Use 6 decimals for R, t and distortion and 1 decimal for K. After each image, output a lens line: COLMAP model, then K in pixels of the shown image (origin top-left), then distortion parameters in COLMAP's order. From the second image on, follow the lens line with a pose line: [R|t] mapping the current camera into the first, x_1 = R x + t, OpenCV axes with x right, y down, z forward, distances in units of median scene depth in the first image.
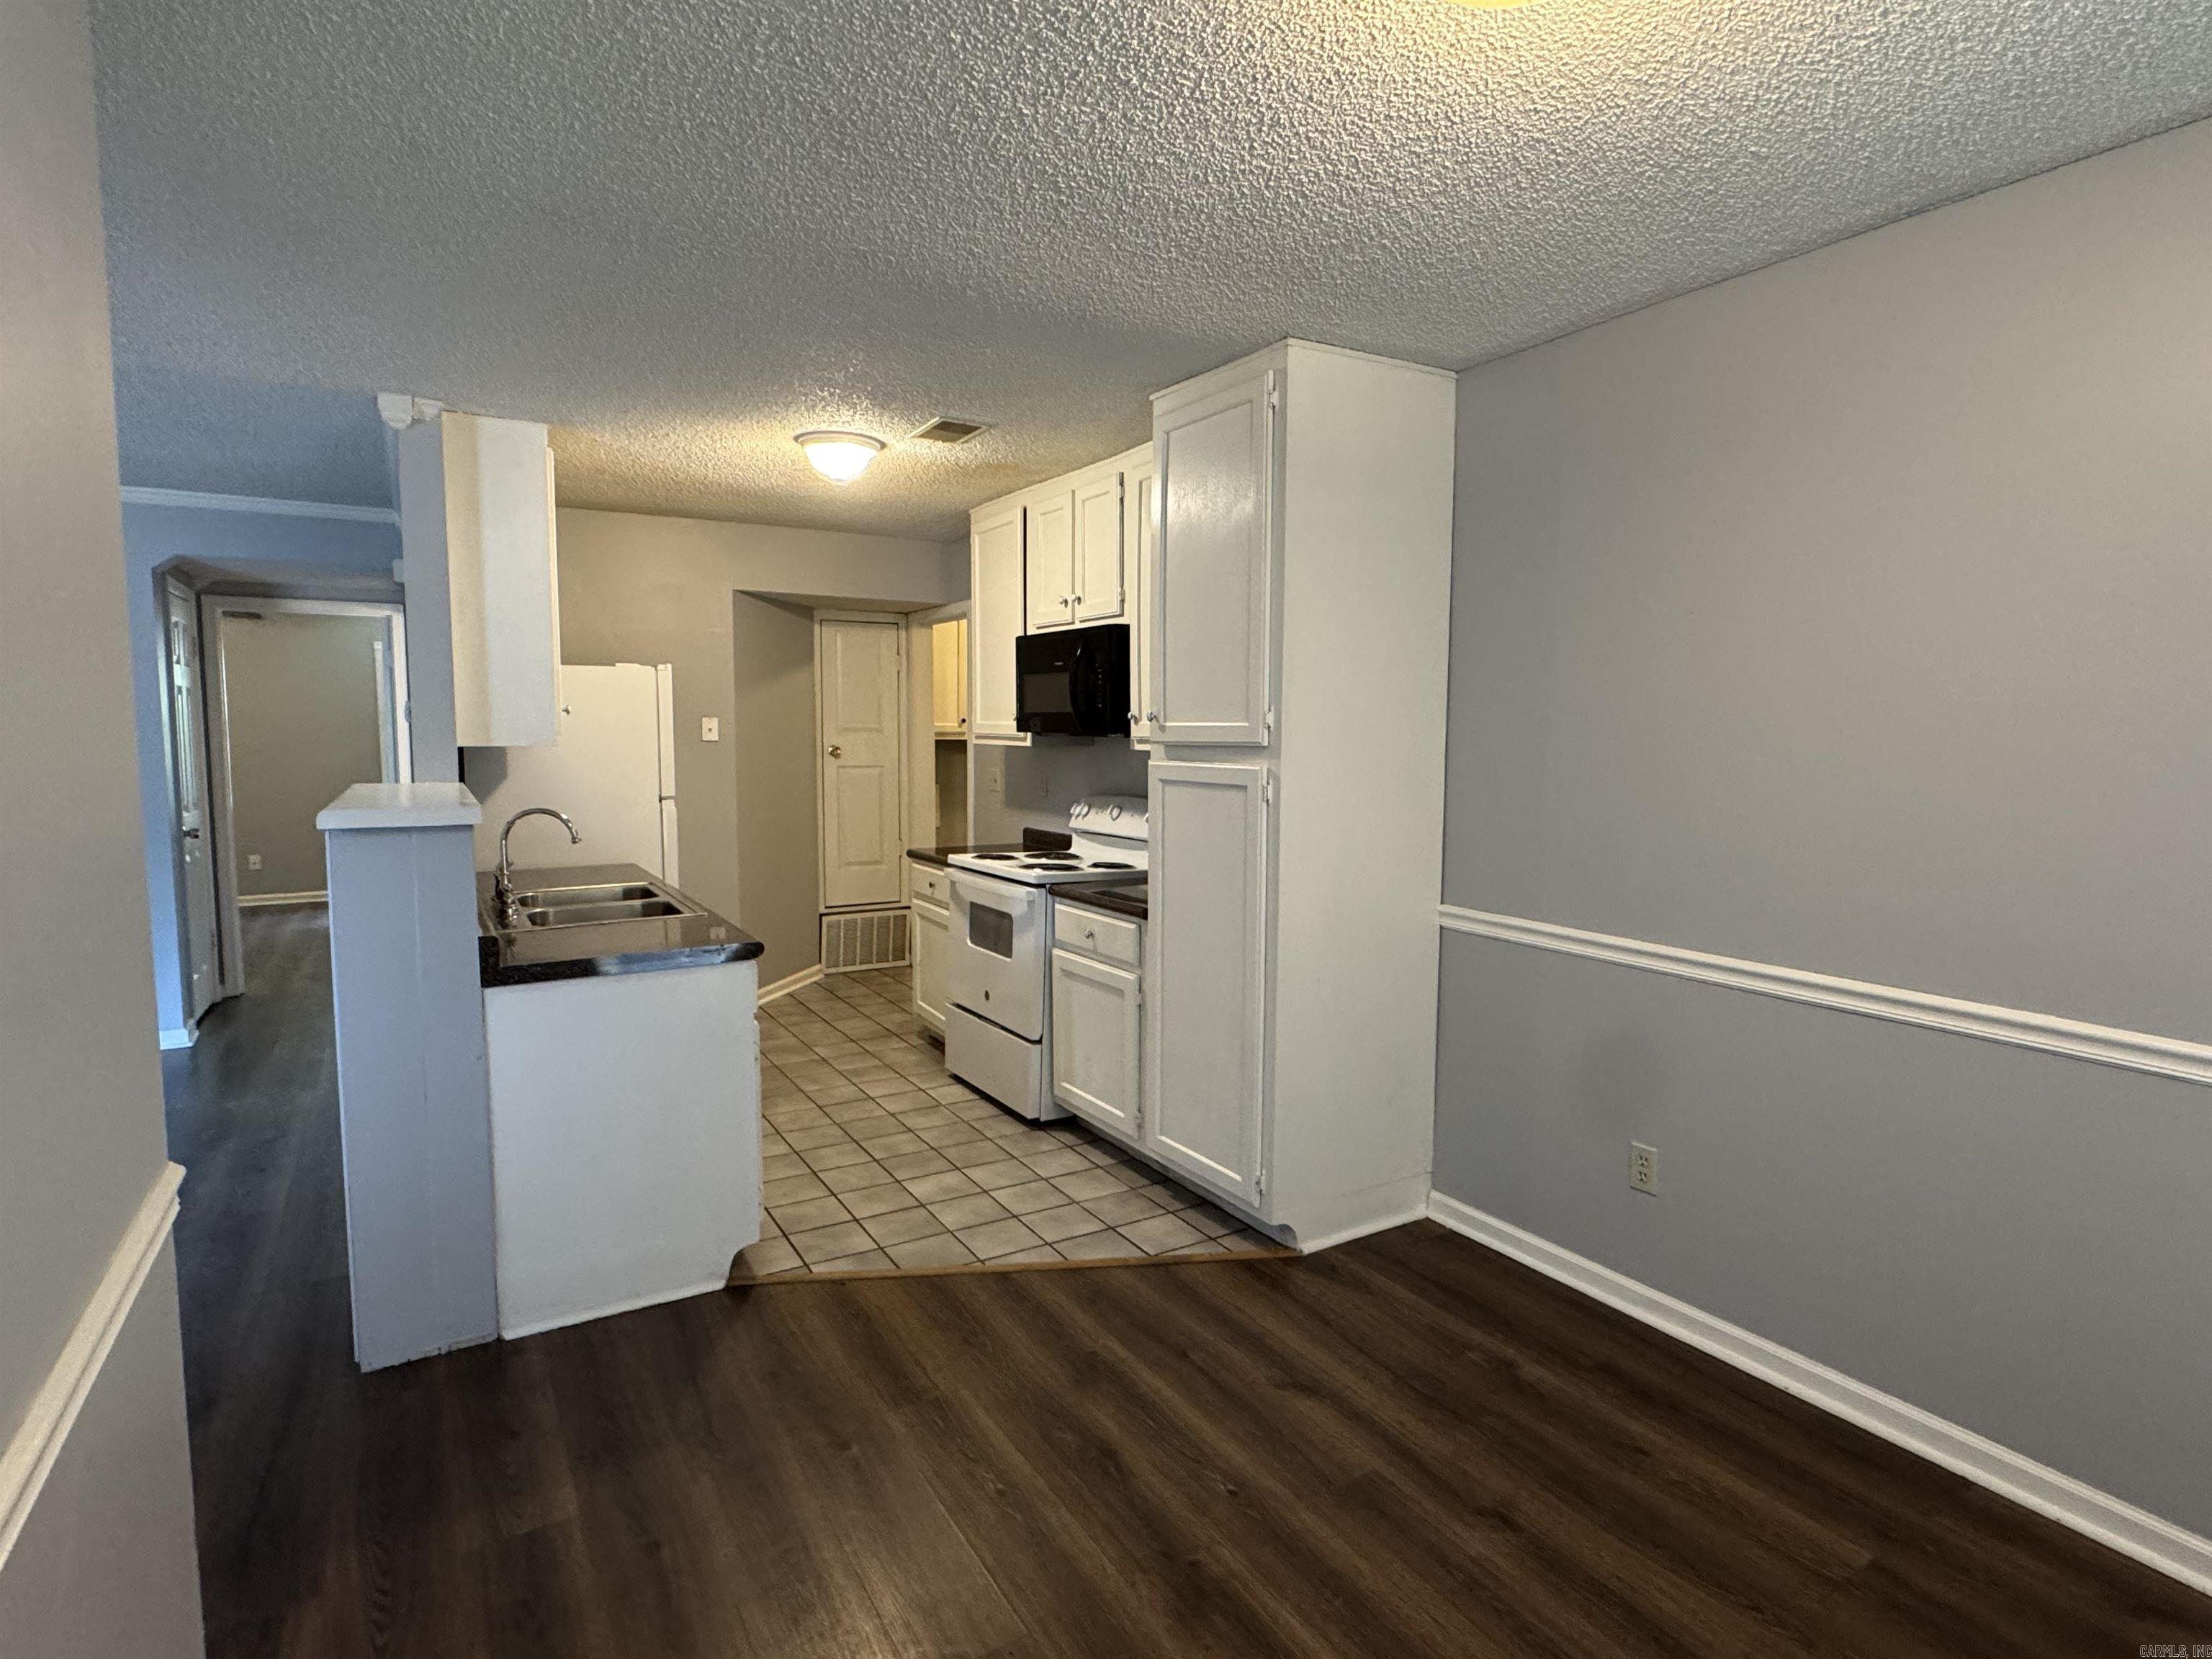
lens RADIAL K [[1155.5, 0, 1104.9], [0, 1155.5, 823.6], [0, 0, 1]] dist [0.001079, -0.000662]
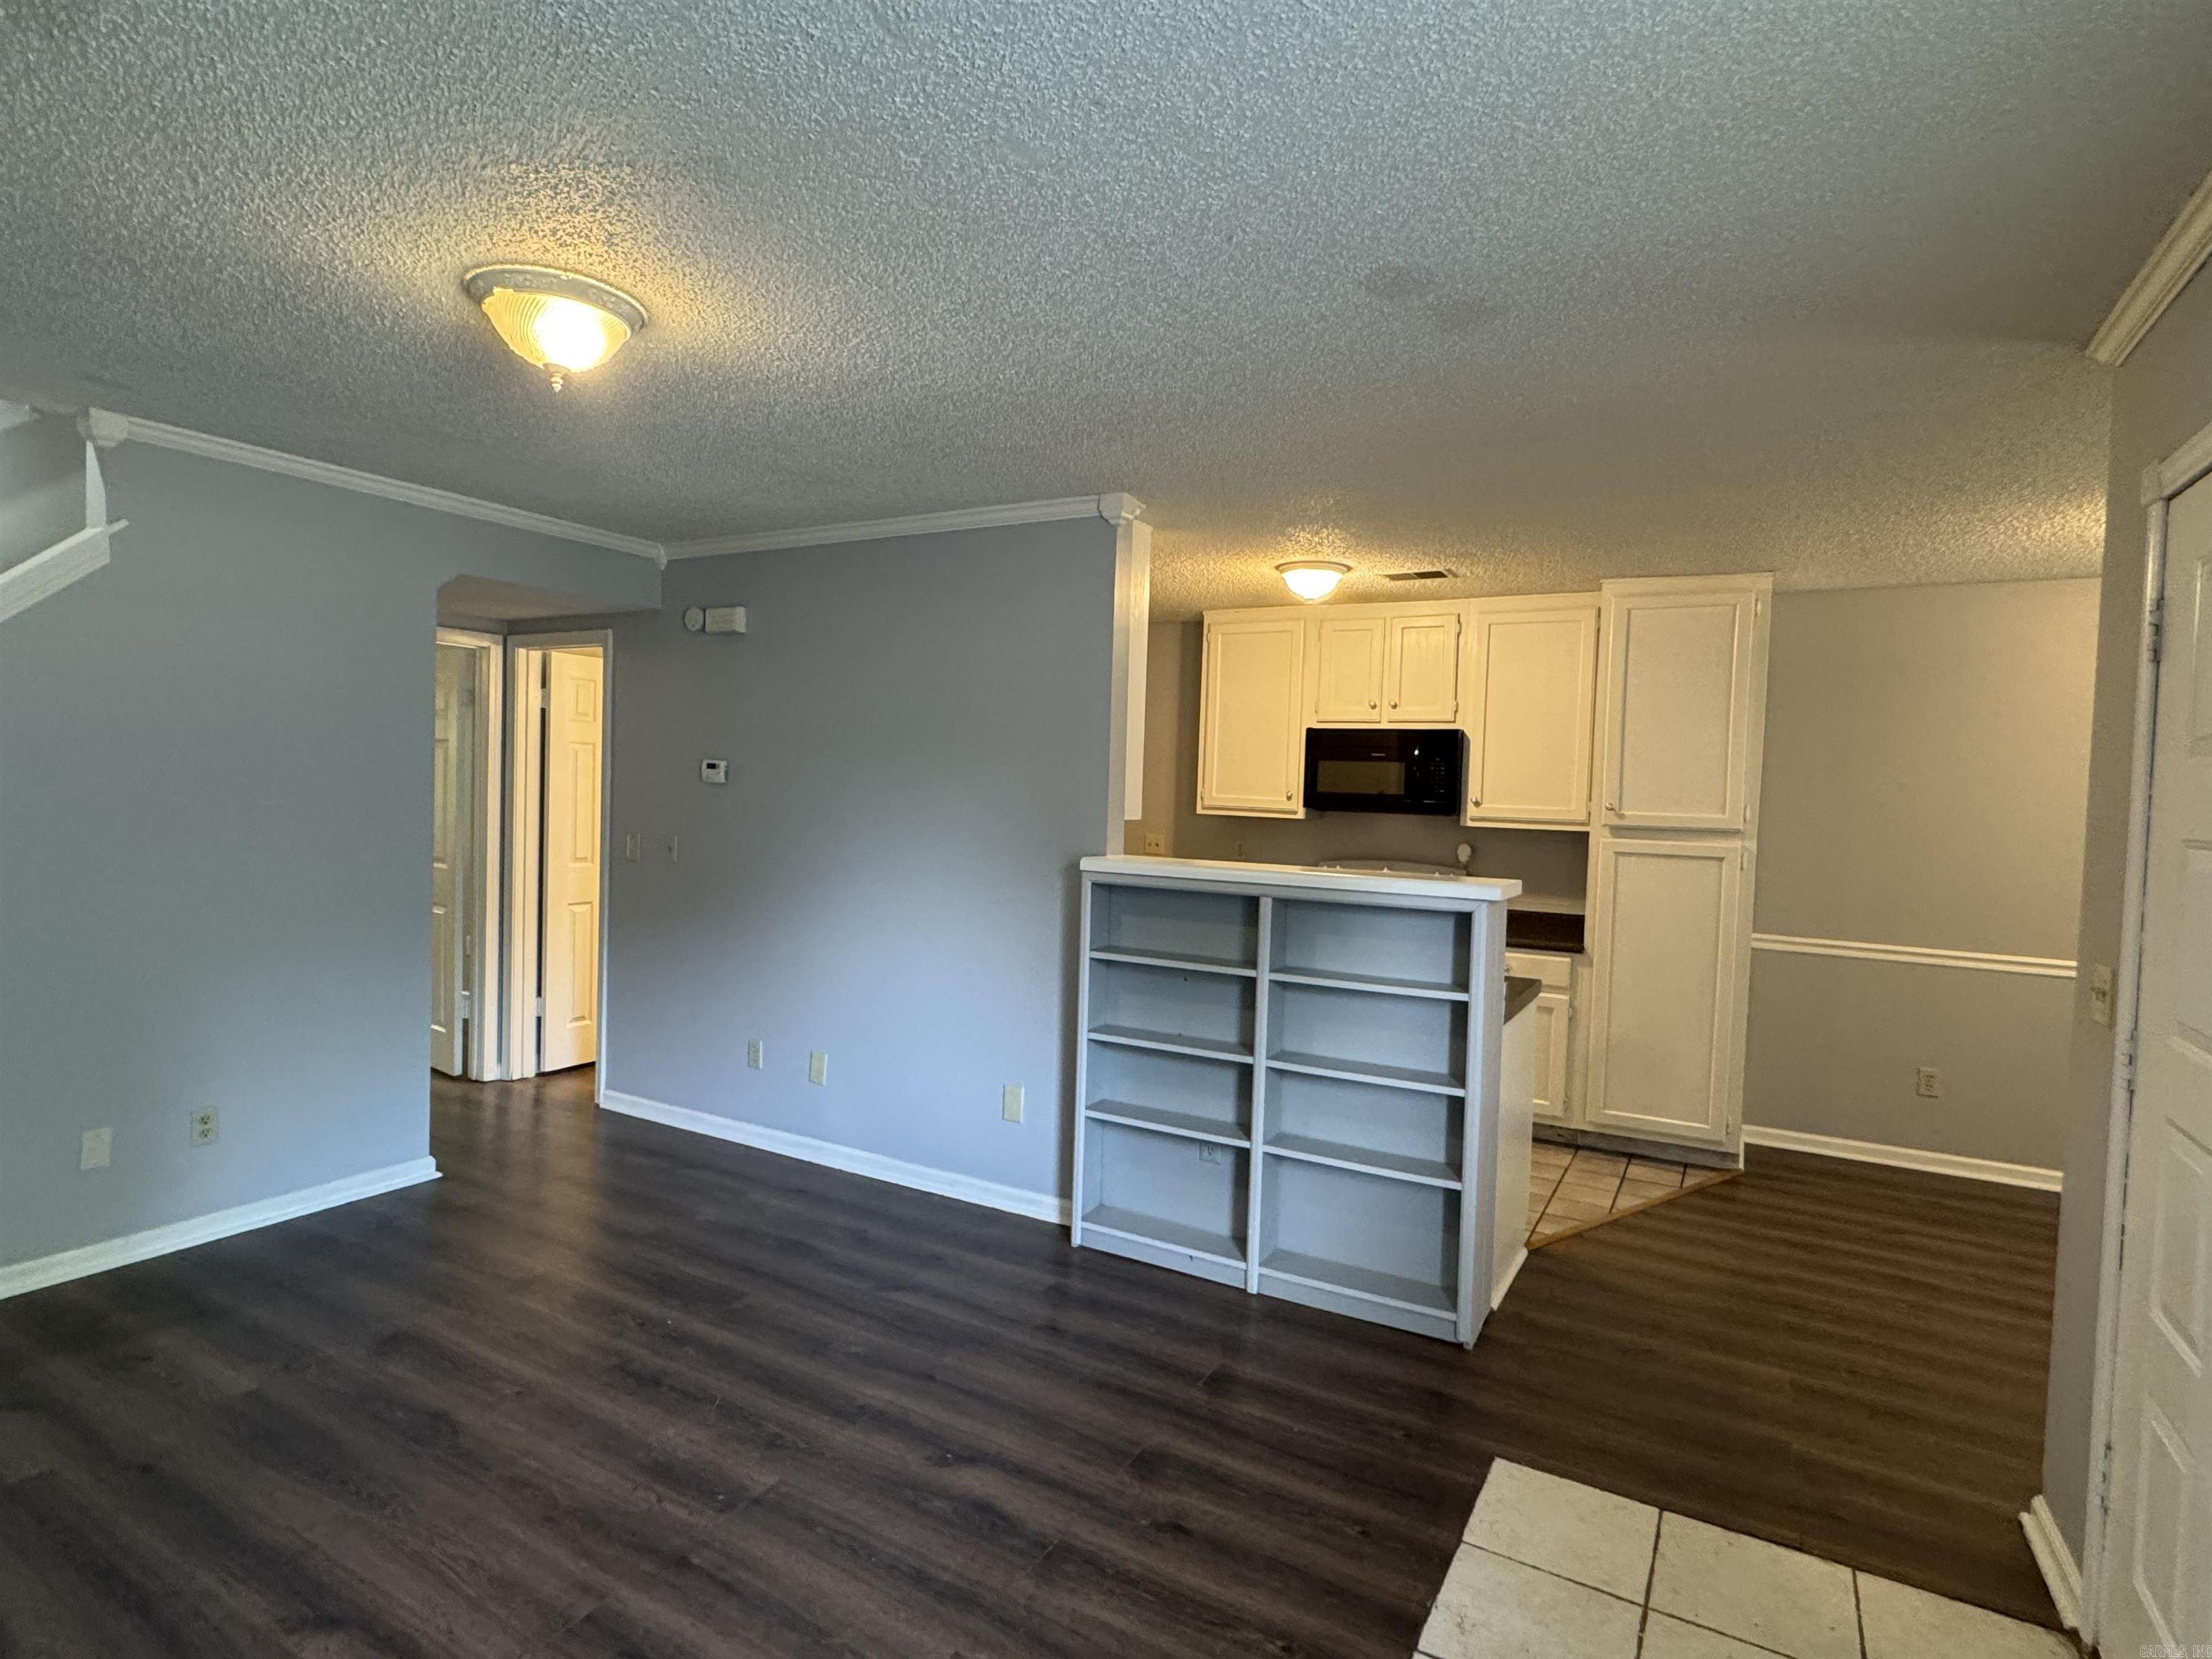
lens RADIAL K [[1155.5, 0, 1106.0], [0, 1155.5, 832.0], [0, 0, 1]] dist [0.001079, -0.000662]
pose [[0.869792, 0.004833, 0.493394, -1.225390], [0.012629, 0.999406, -0.032053, -0.026332], [-0.493256, 0.034111, 0.869215, 0.091419]]
